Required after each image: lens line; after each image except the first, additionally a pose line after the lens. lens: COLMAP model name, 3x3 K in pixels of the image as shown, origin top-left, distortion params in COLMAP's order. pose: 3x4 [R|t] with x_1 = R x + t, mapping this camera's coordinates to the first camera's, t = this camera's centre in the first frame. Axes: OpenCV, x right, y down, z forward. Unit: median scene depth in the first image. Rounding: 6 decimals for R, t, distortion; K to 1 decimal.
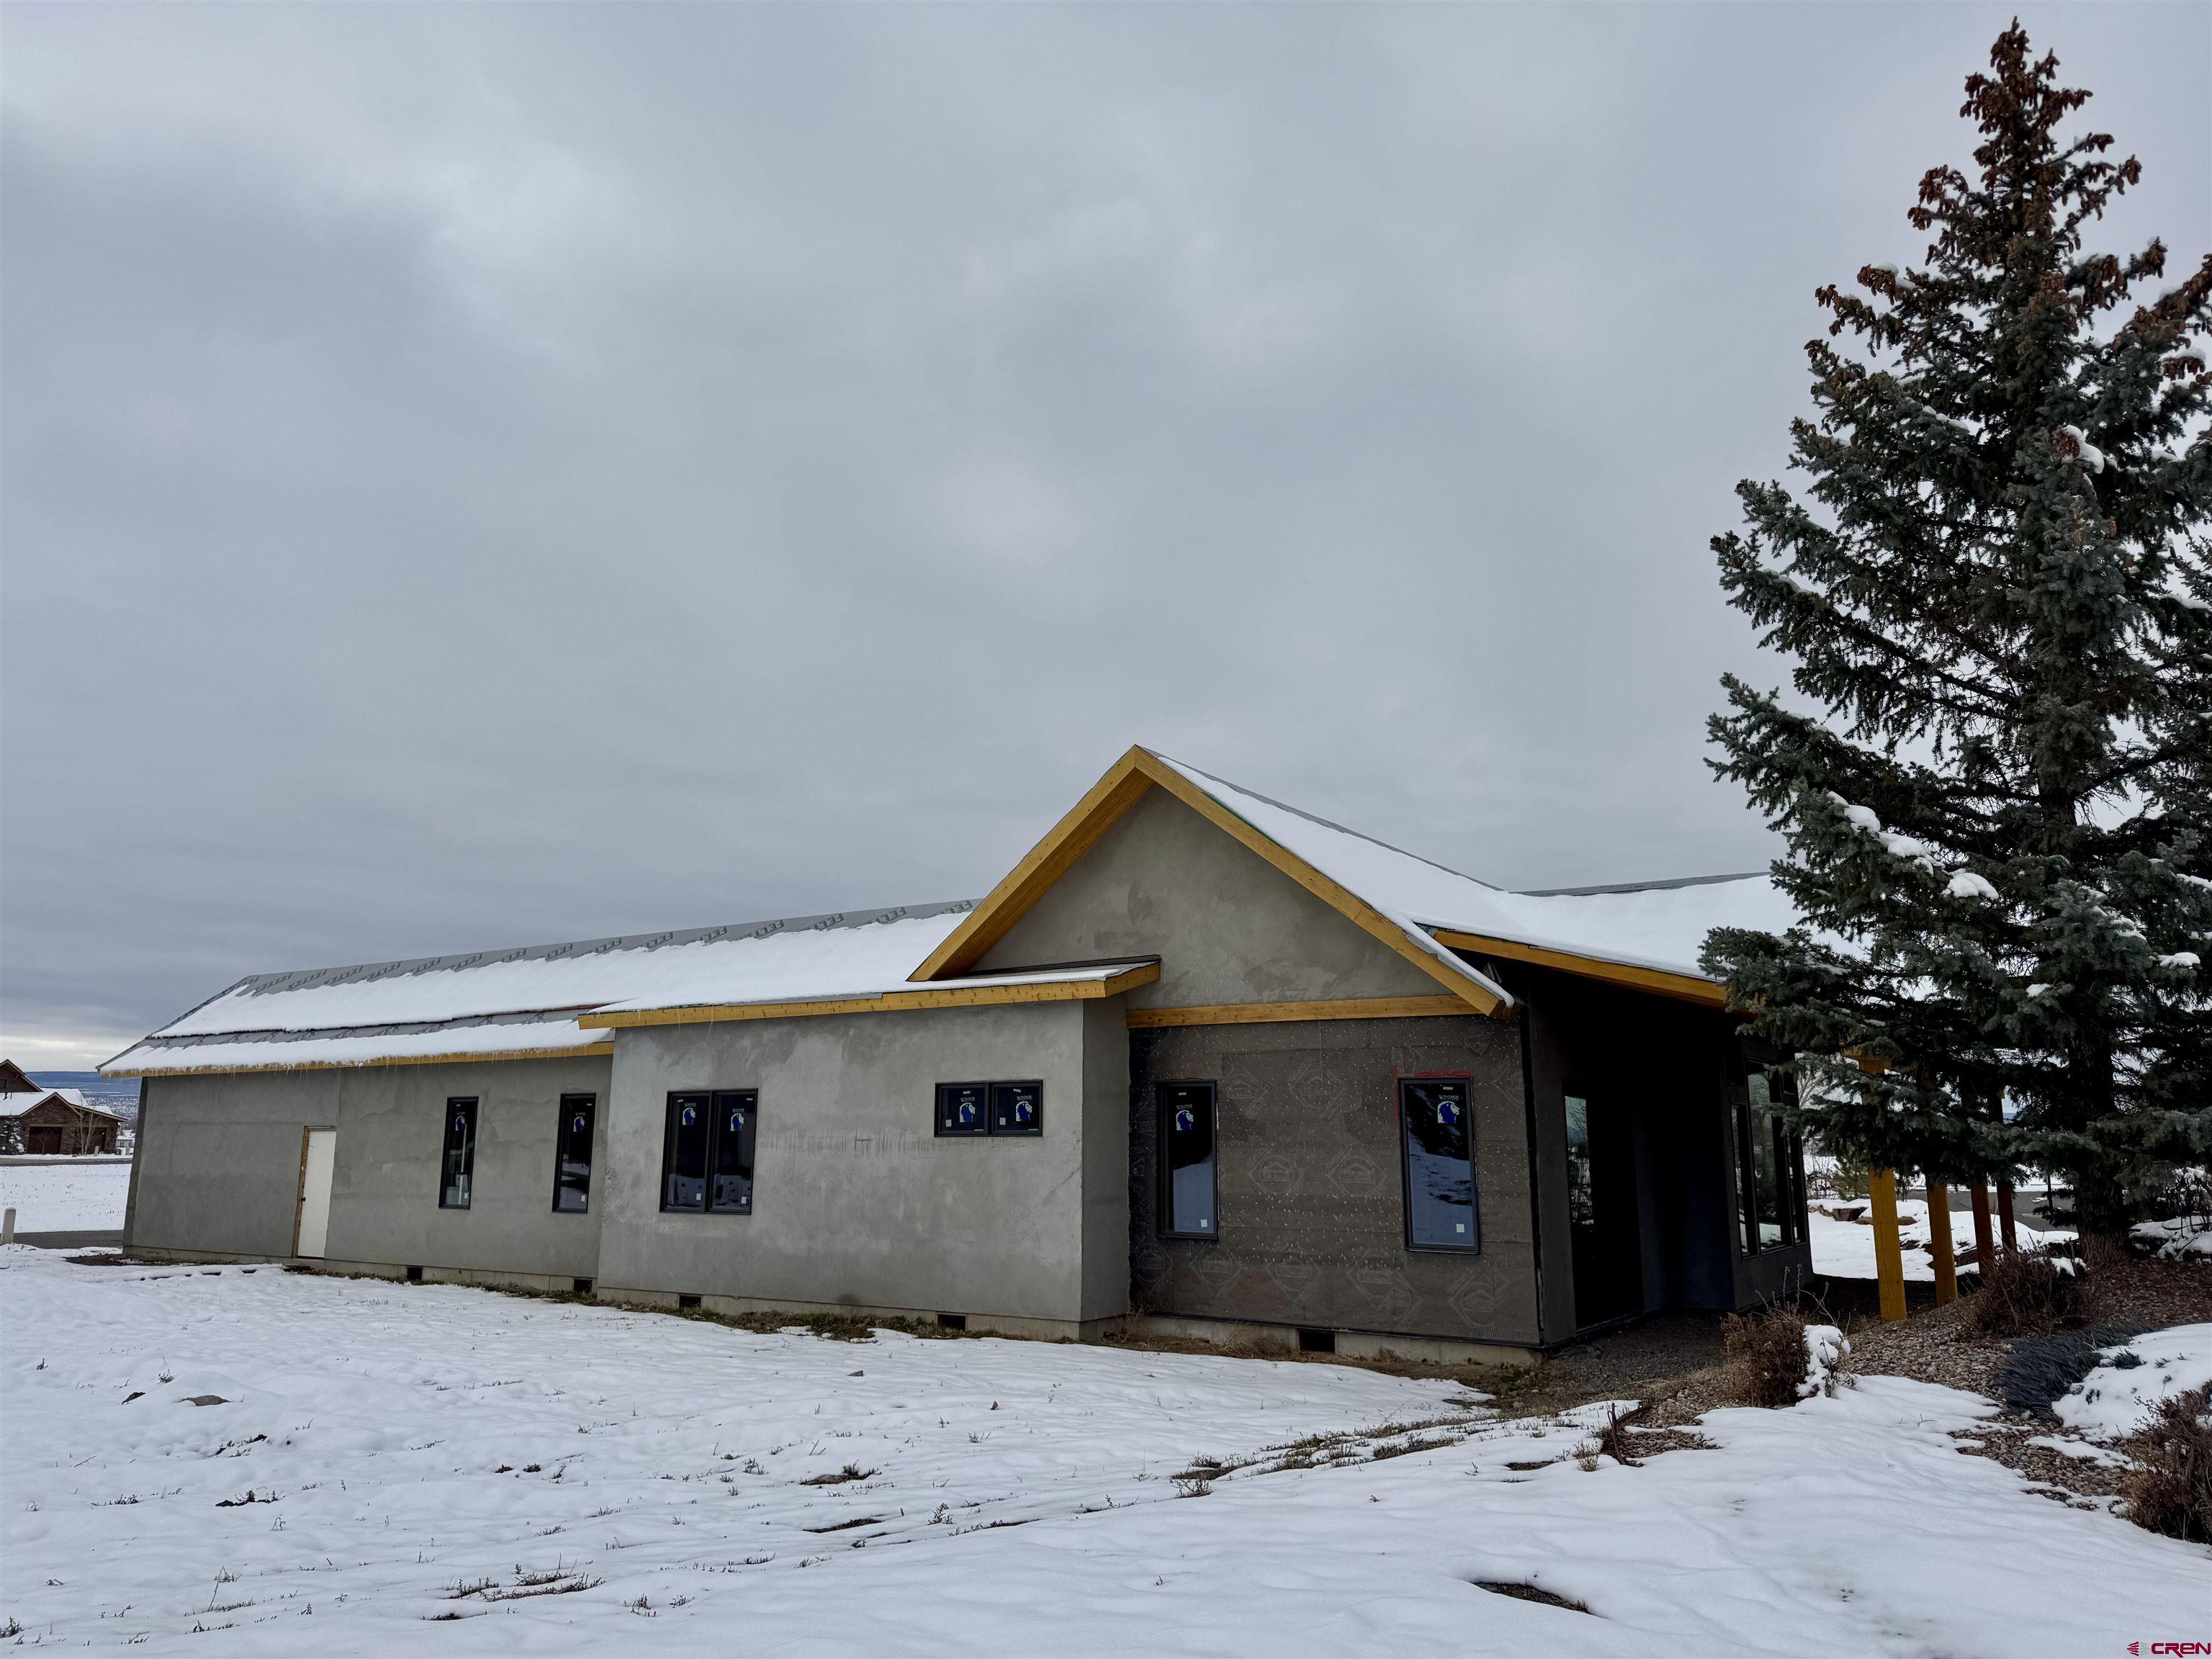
lens RADIAL K [[1545.4, 0, 1106.0], [0, 1545.4, 829.5], [0, 0, 1]] dist [0.176470, -0.231201]
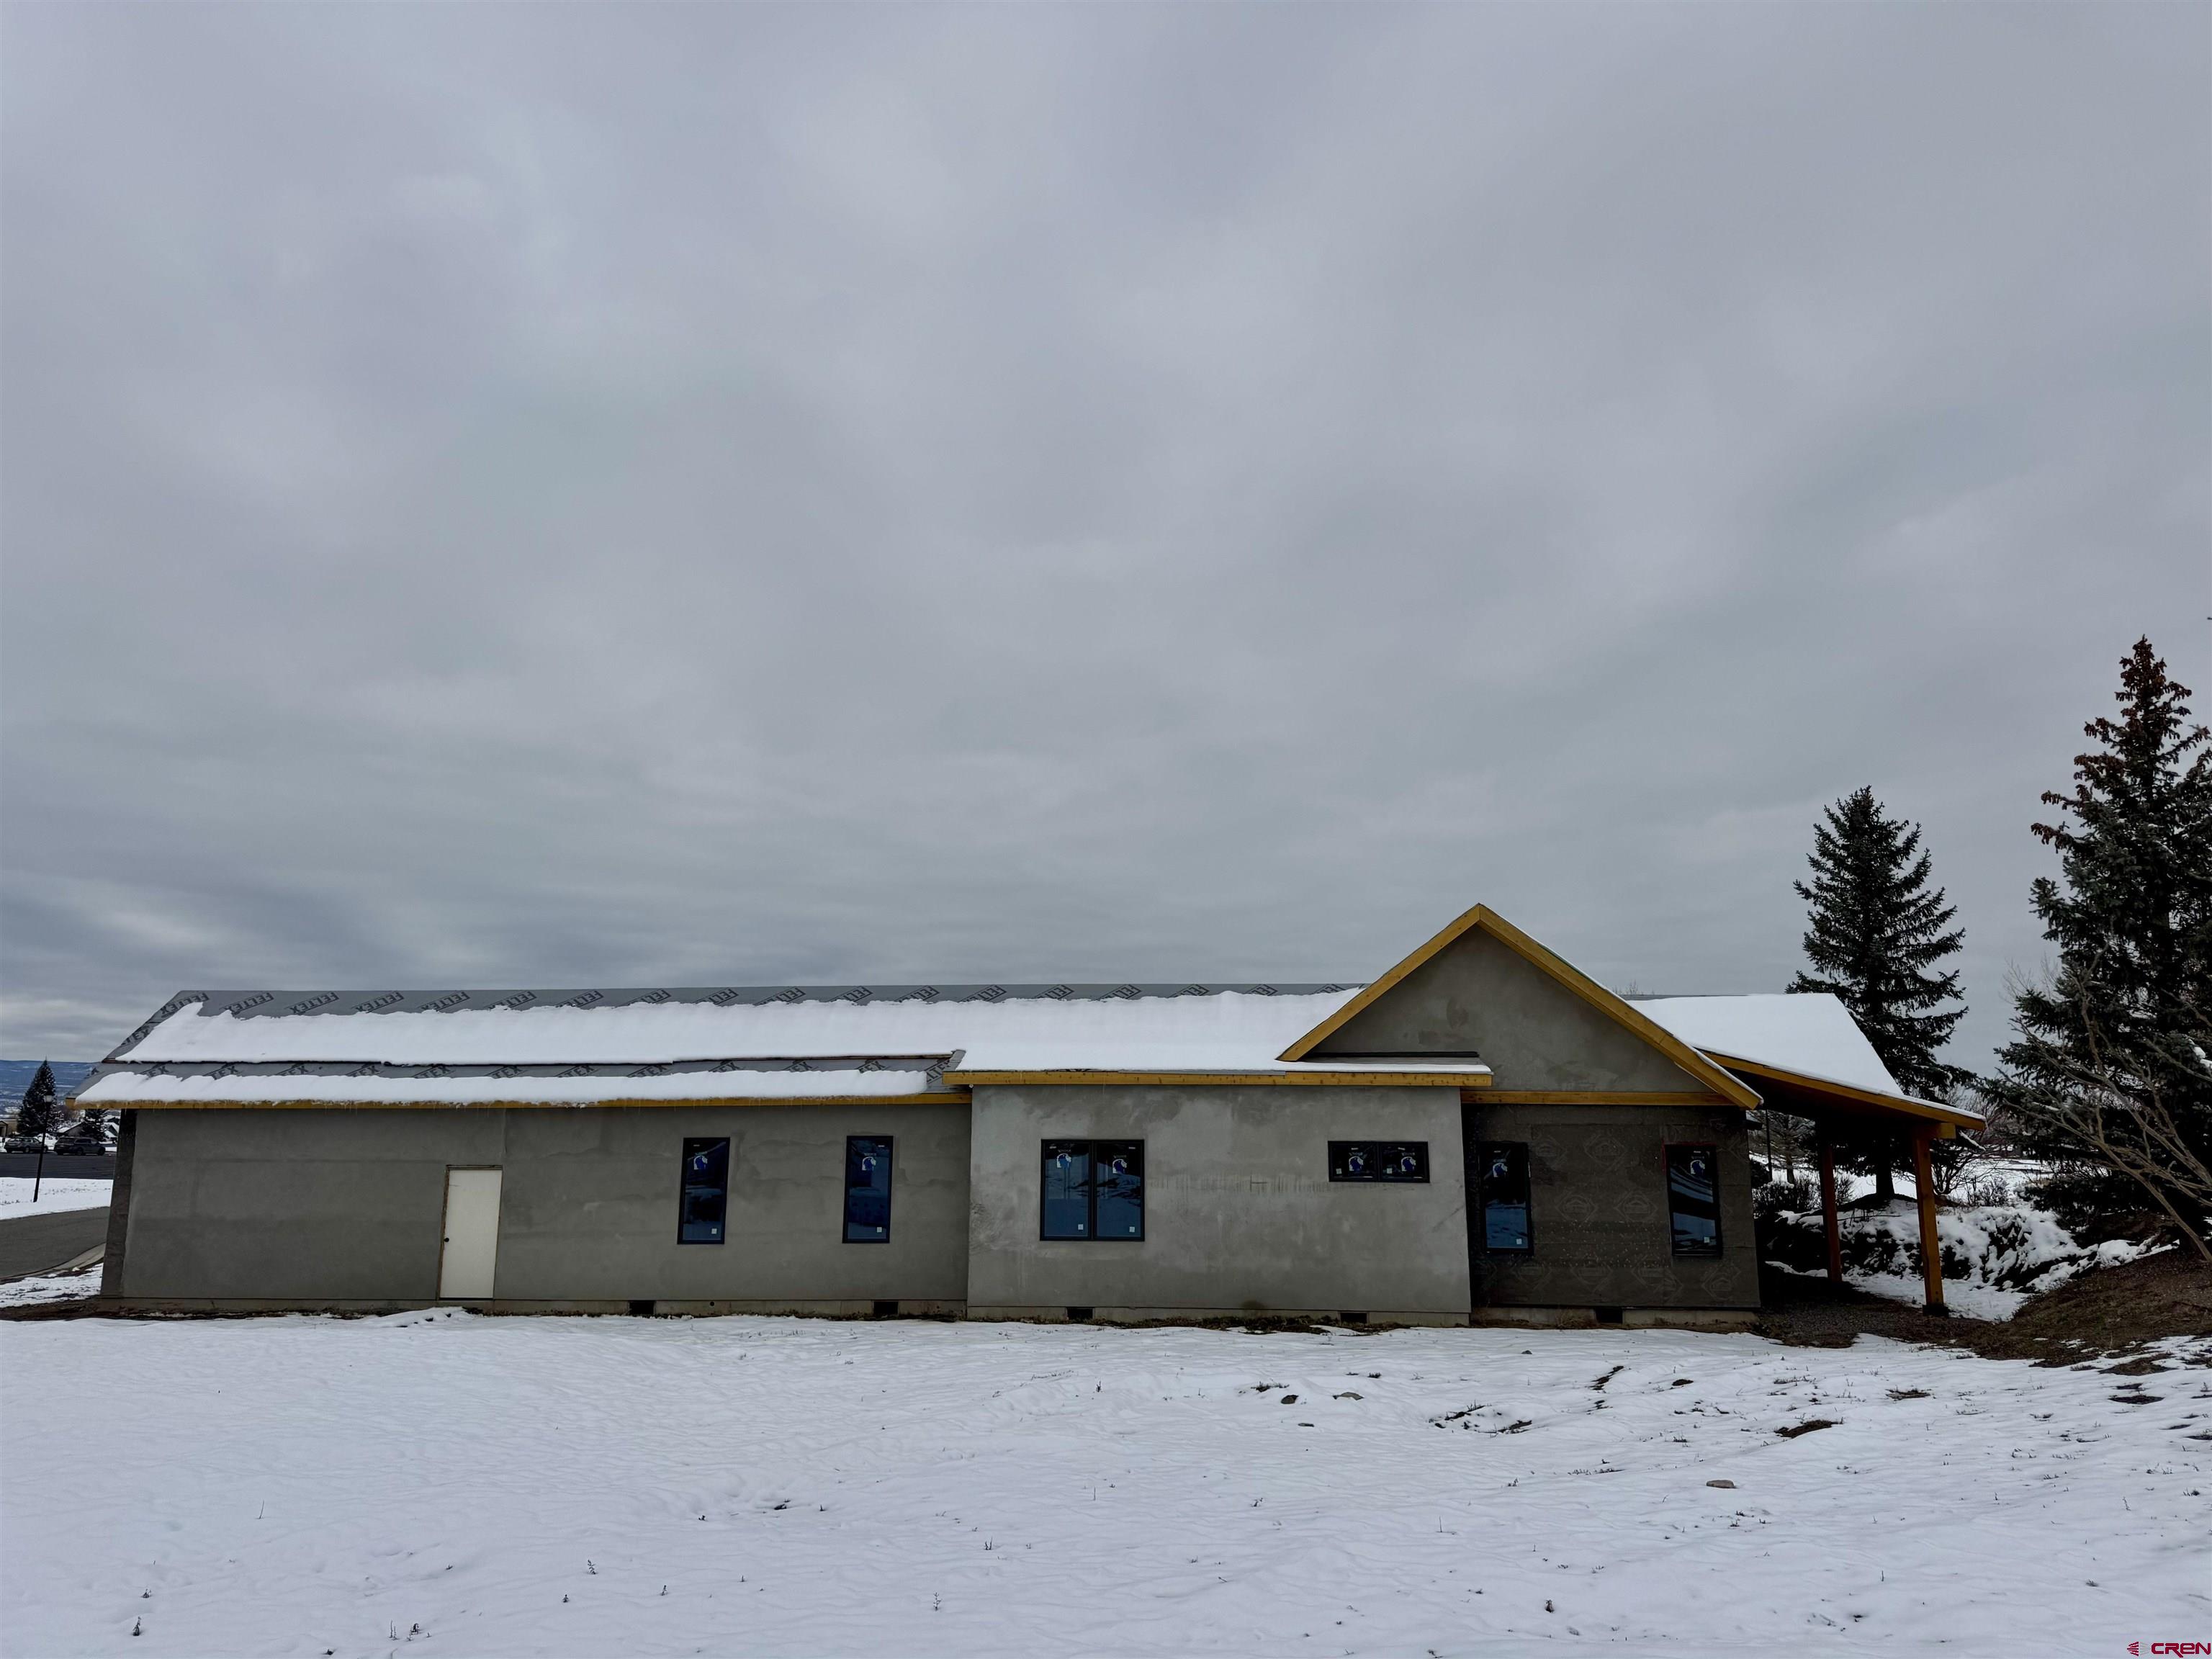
lens RADIAL K [[1545.4, 0, 1106.0], [0, 1545.4, 829.5], [0, 0, 1]] dist [0.176470, -0.231201]
pose [[0.854248, 0.092761, 0.511522, -0.977199], [-0.100316, 0.994872, -0.012885, -0.067255], [-0.510095, -0.040307, 0.859173, -0.048044]]
